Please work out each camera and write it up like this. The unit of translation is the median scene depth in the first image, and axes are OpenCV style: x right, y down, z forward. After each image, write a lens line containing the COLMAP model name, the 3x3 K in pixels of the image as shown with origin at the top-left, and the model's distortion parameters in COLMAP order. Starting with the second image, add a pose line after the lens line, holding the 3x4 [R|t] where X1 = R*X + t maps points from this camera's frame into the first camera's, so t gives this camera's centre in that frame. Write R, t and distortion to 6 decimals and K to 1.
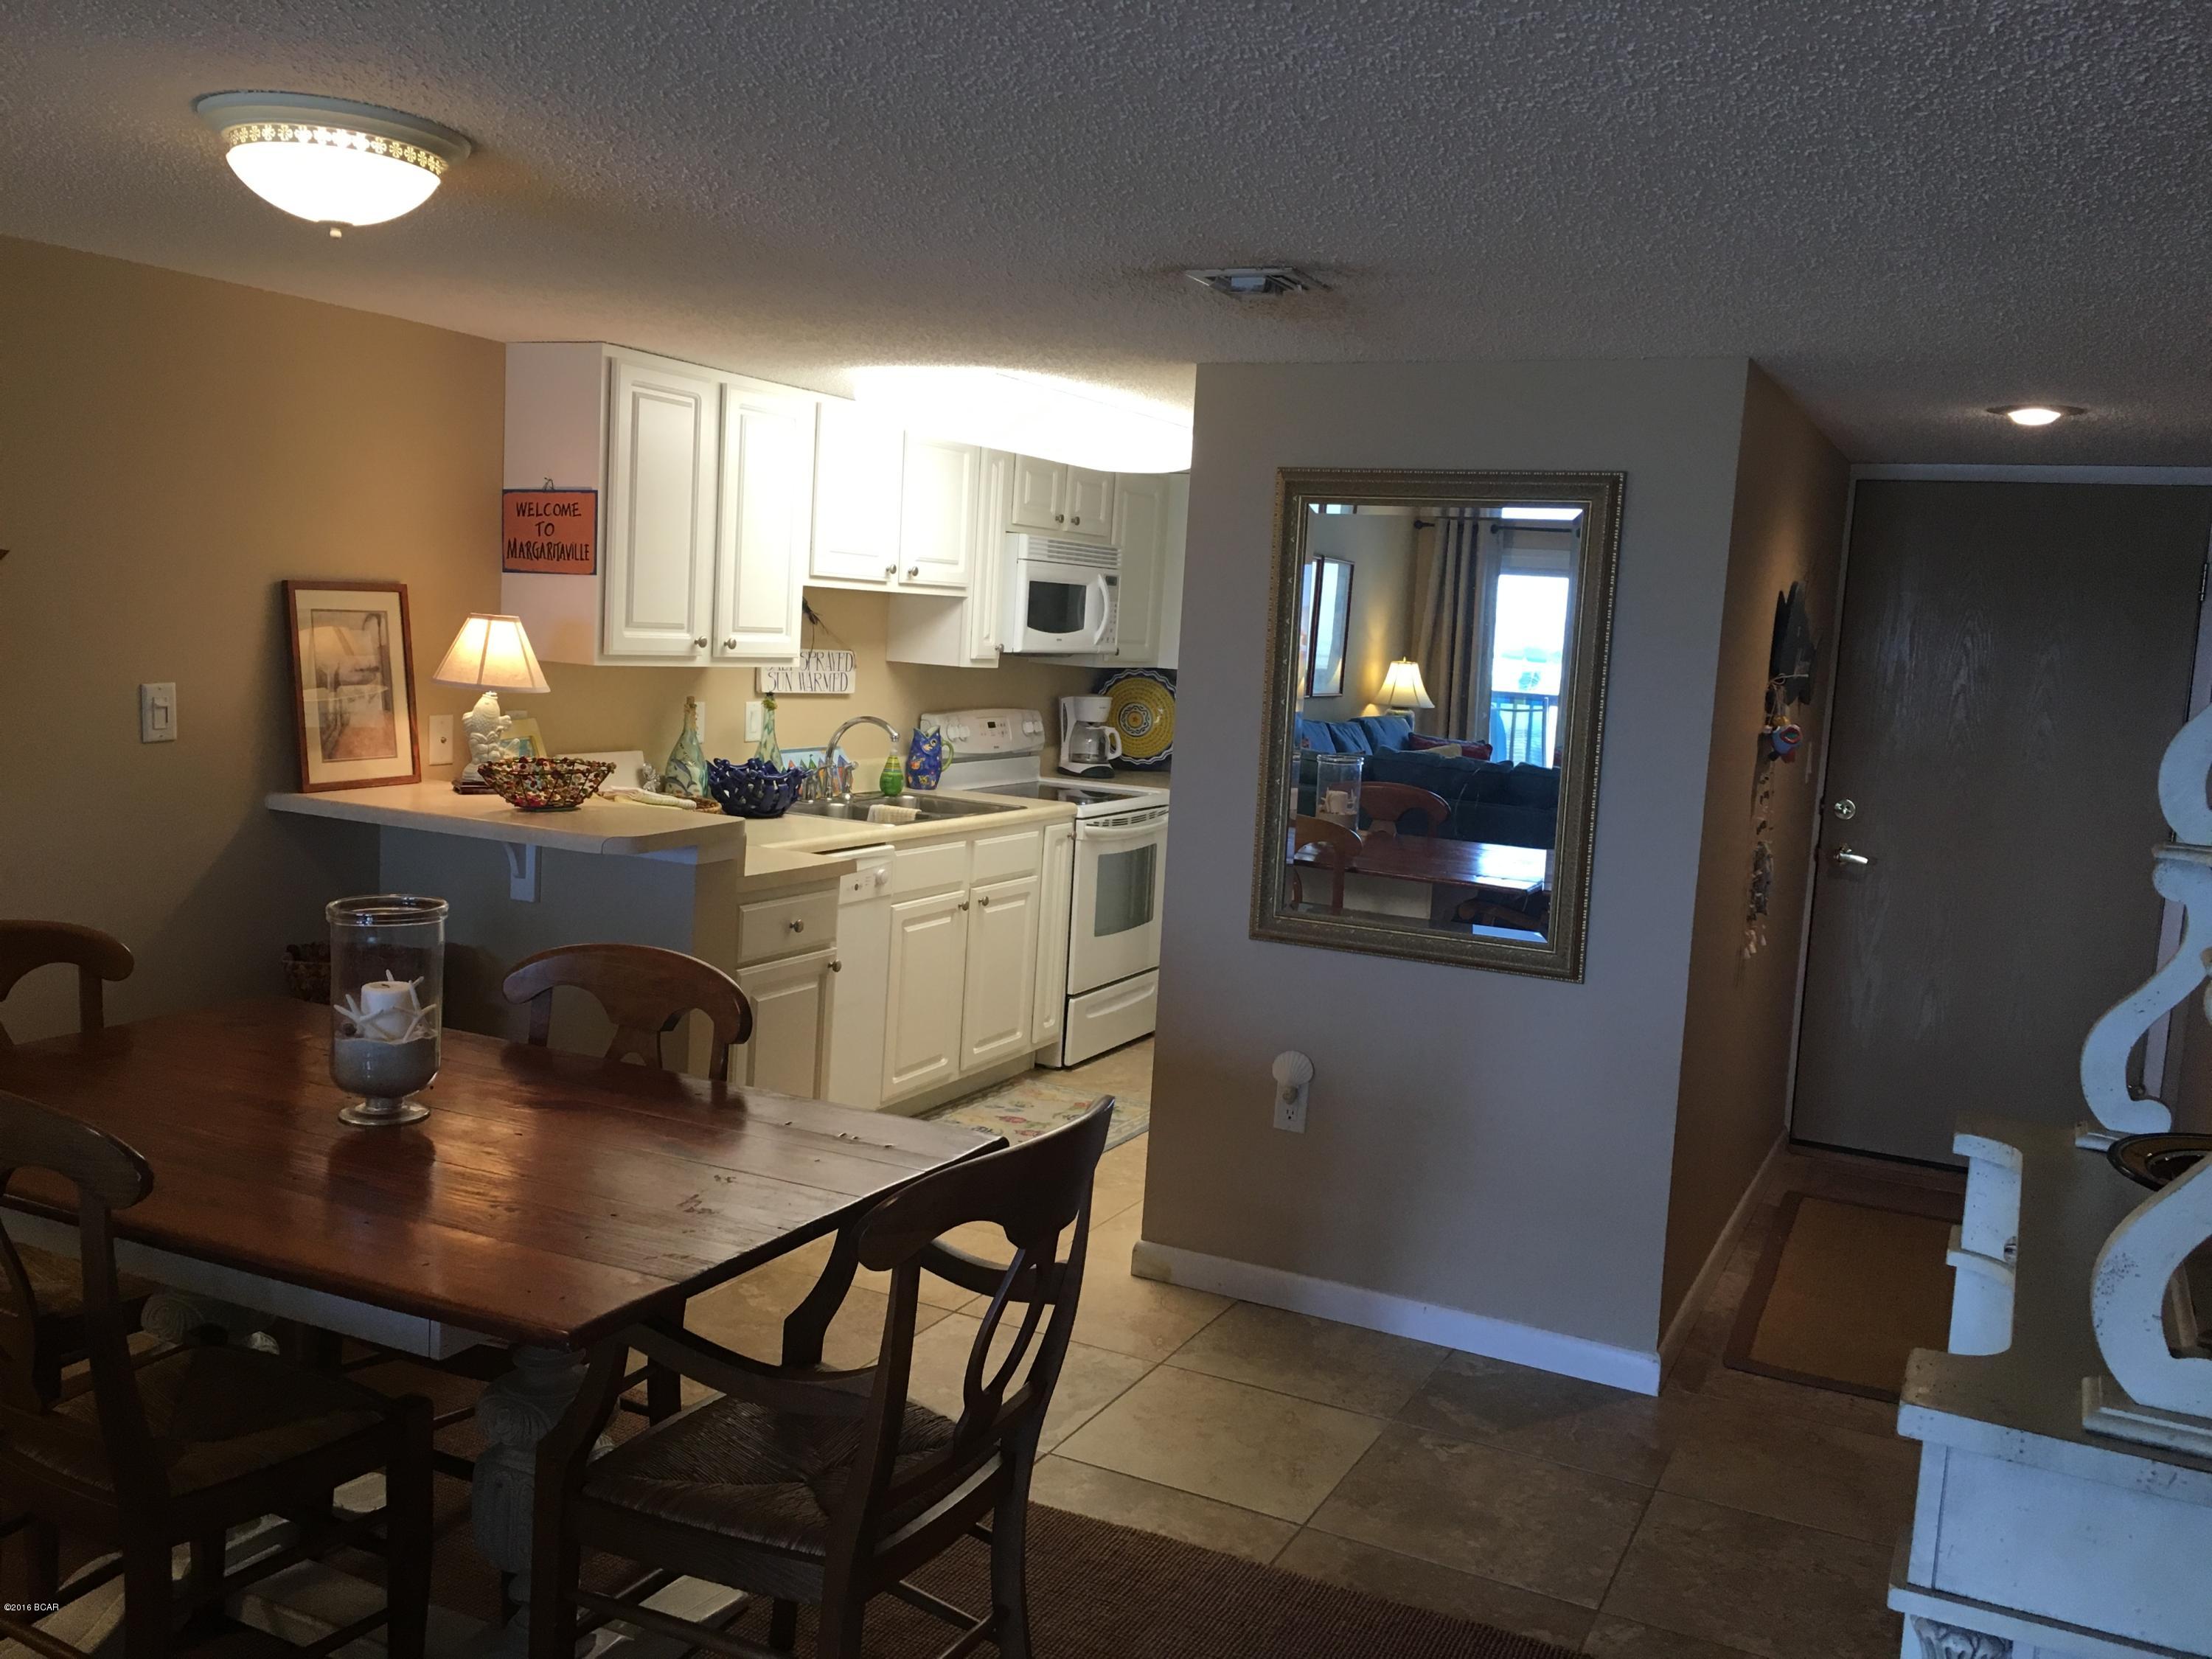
lens RADIAL K [[1872.9, 0, 1100.9], [0, 1872.9, 821.4], [0, 0, 1]] dist [0.086408, -0.110869]
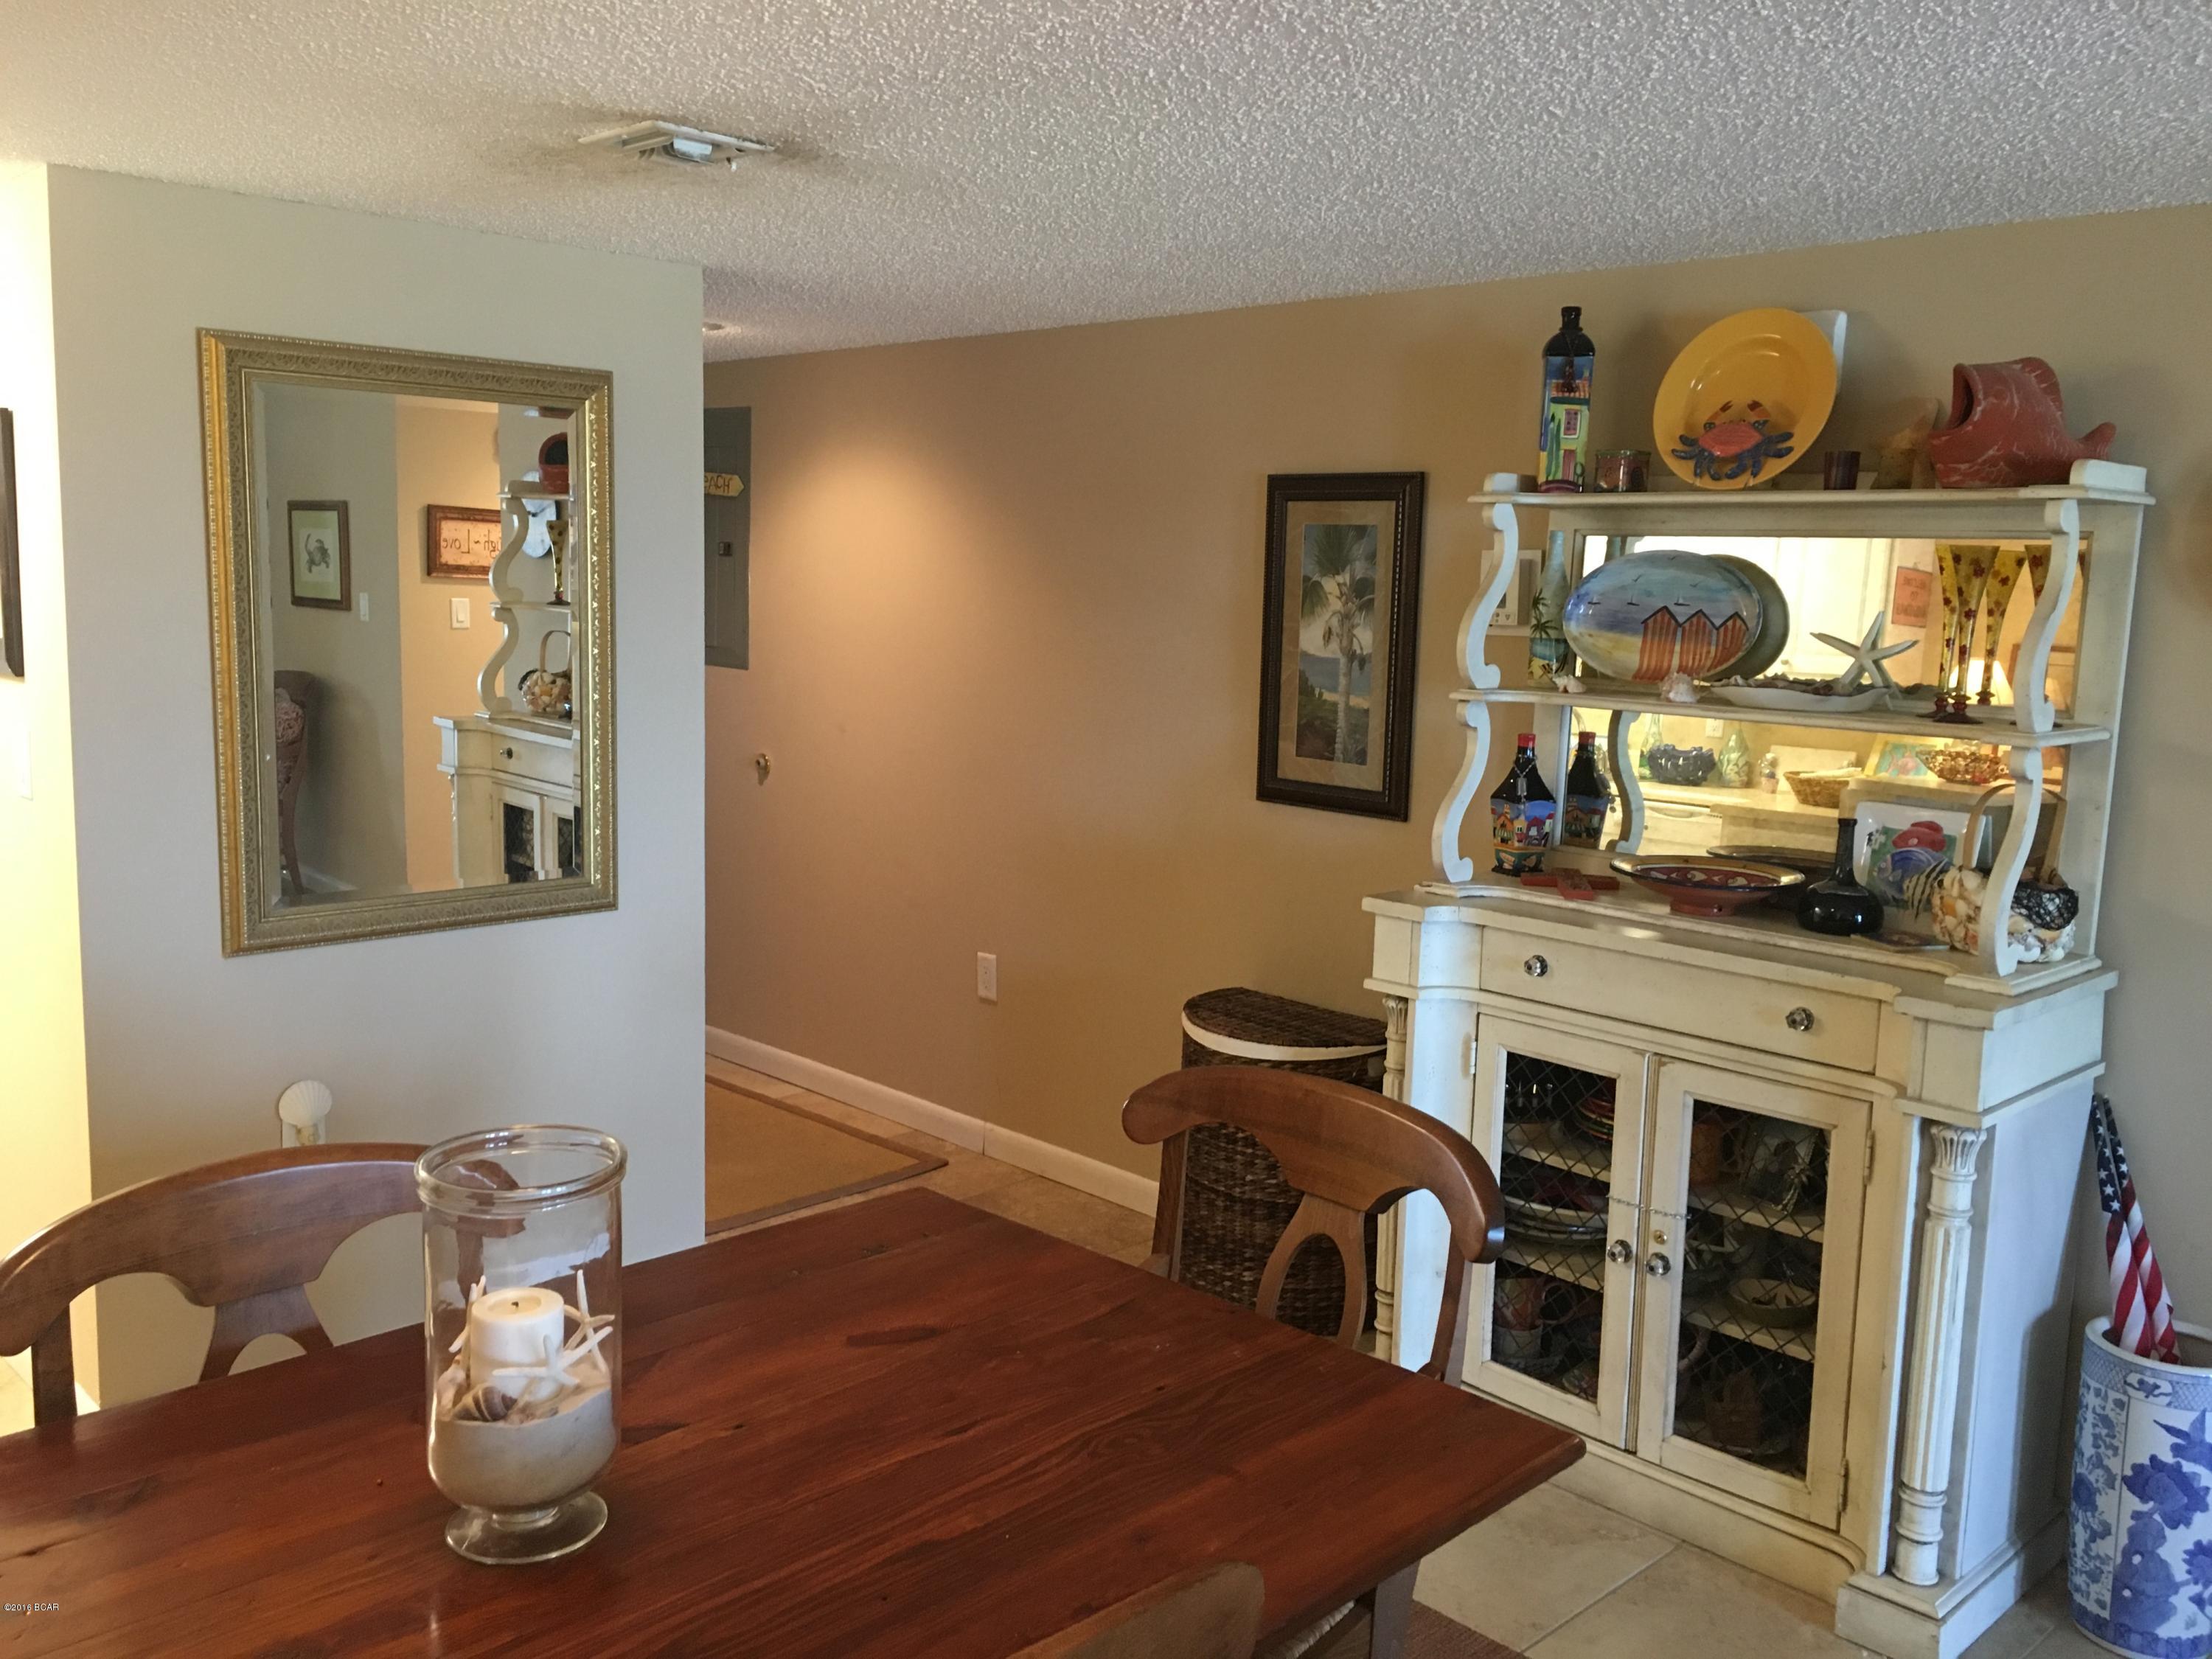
lens RADIAL K [[1872.9, 0, 1107.2], [0, 1872.9, 825.0], [0, 0, 1]] dist [0.086408, -0.110869]
pose [[0.328350, -0.178765, 0.927485, -0.473315], [0.093946, 0.983239, 0.156252, -0.071655], [-0.939873, 0.035828, 0.339641, 0.377557]]
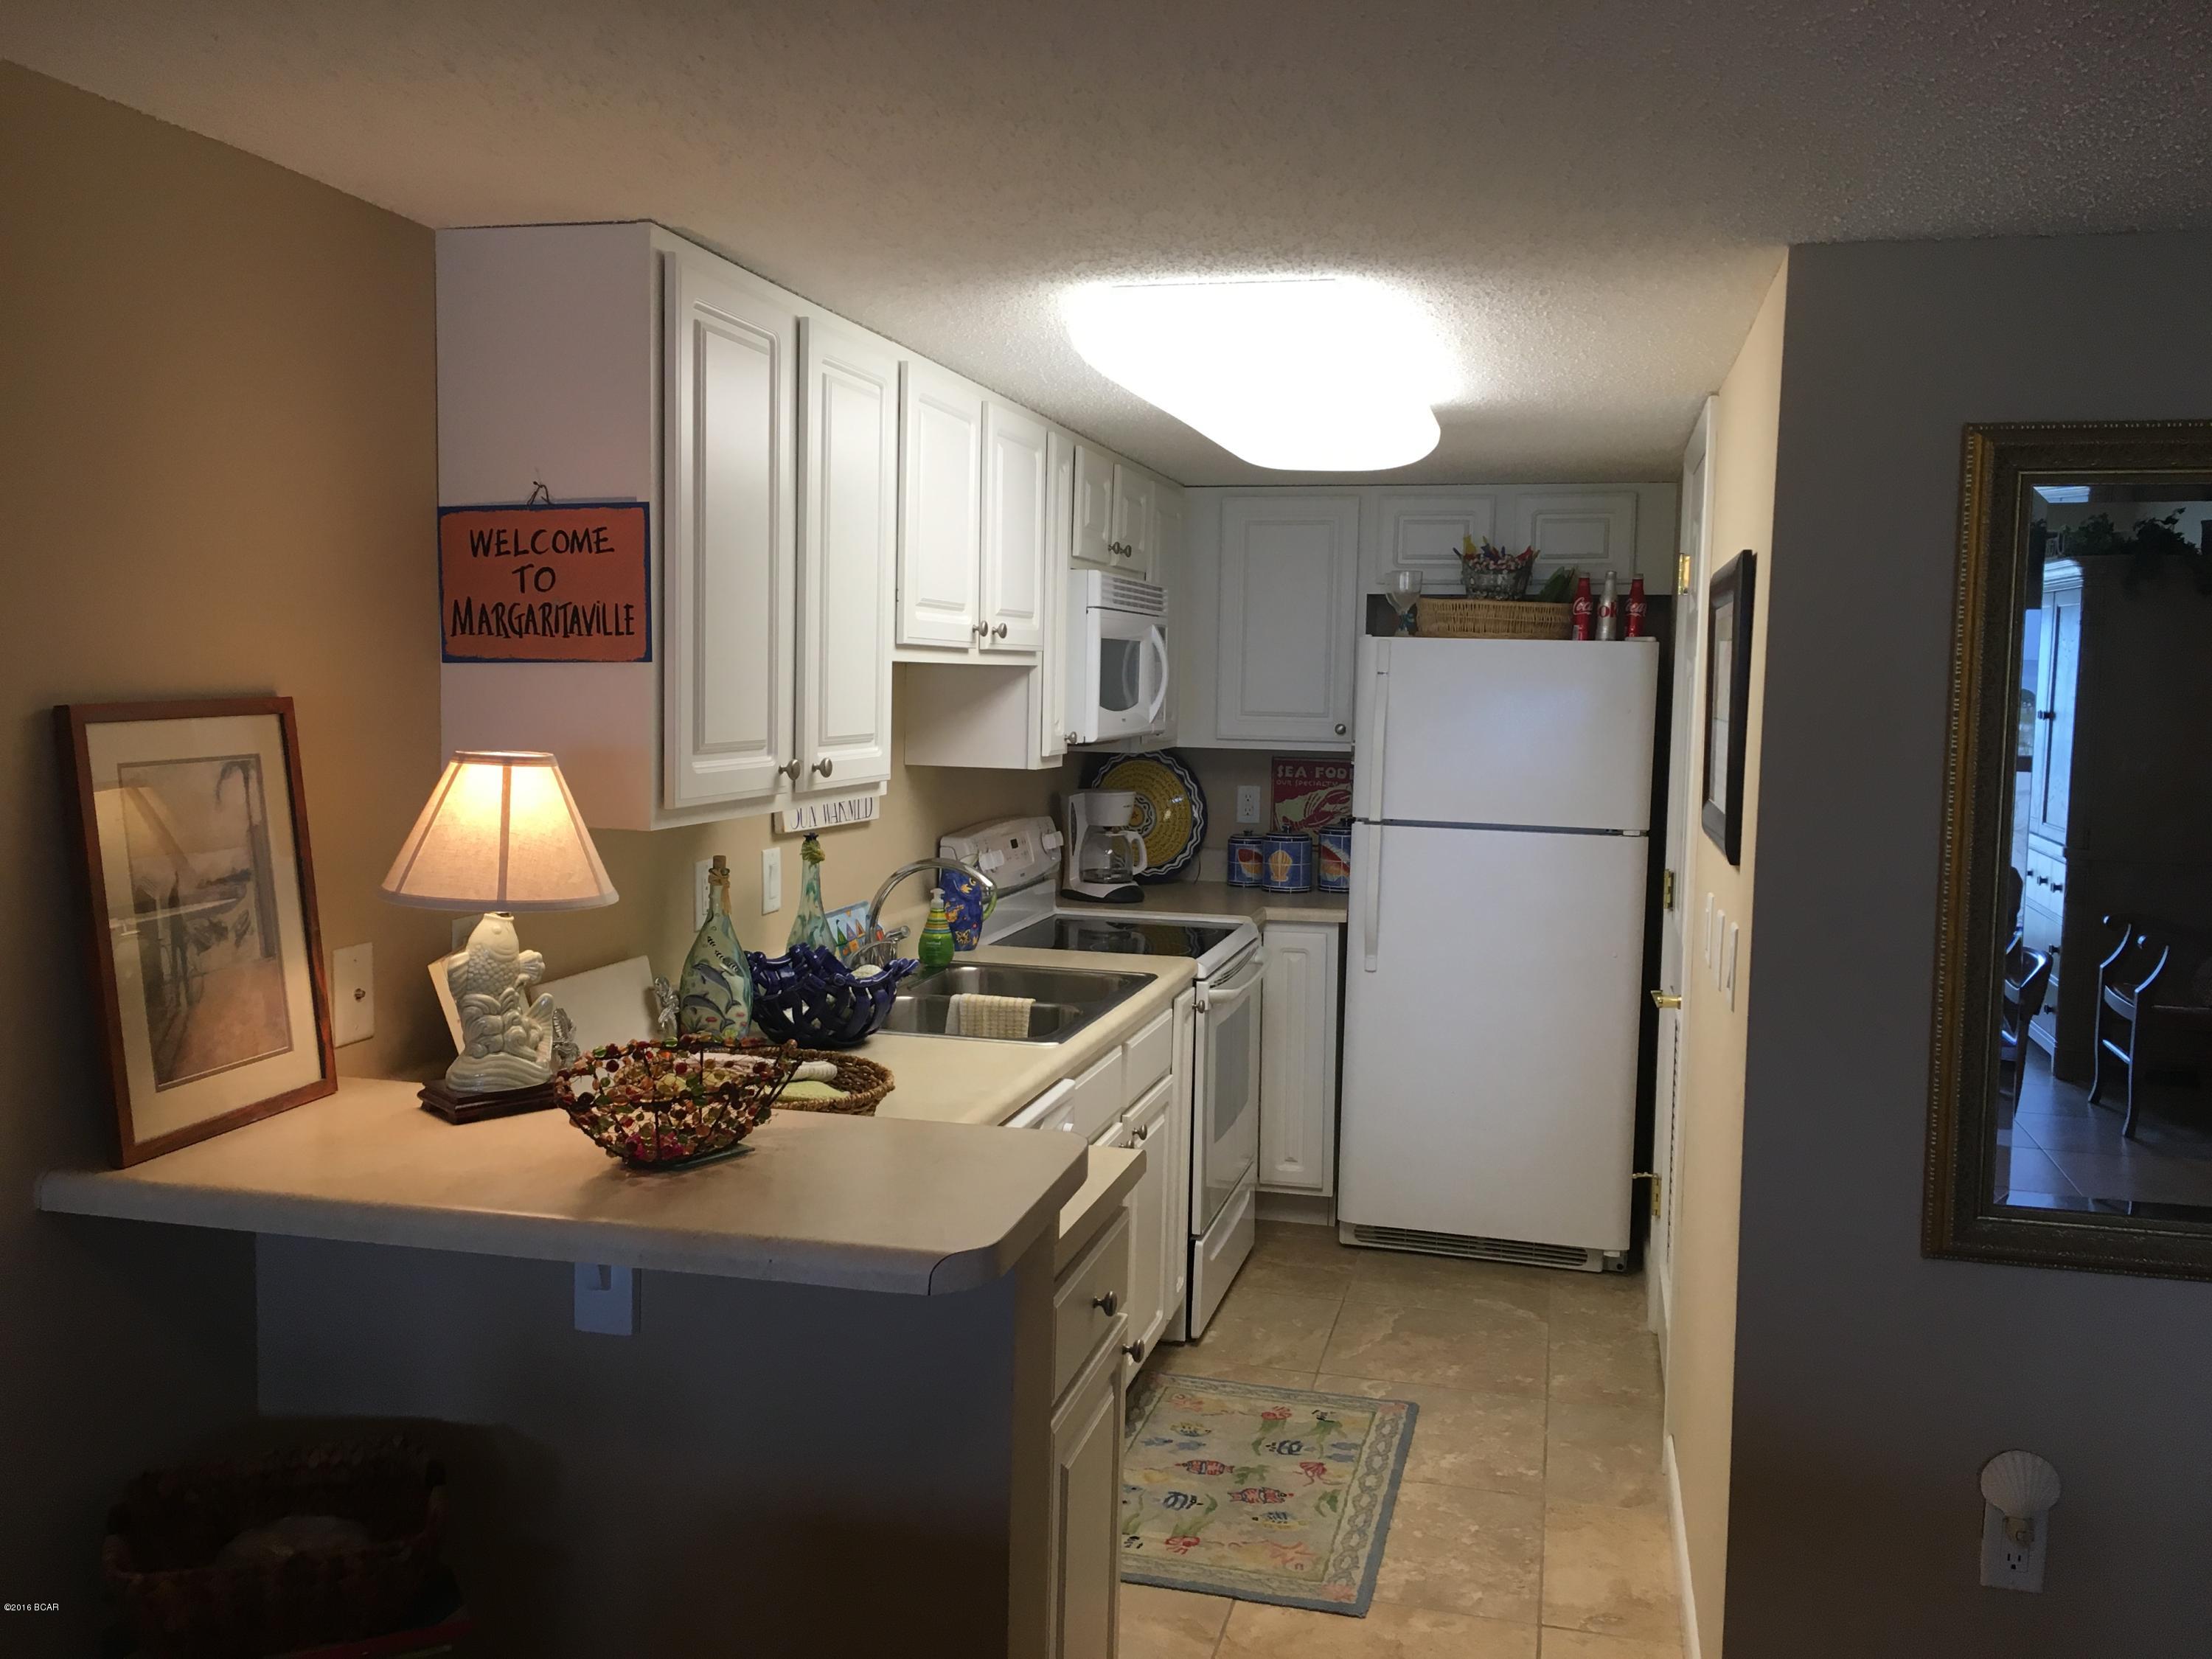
lens RADIAL K [[1872.9, 0, 1106.9], [0, 1872.9, 817.5], [0, 0, 1]] dist [0.086408, -0.110869]
pose [[0.976026, -0.056527, 0.210184, -0.256680], [0.061629, 0.997940, -0.017797, -0.069645], [-0.208745, 0.030324, 0.977500, 0.457096]]
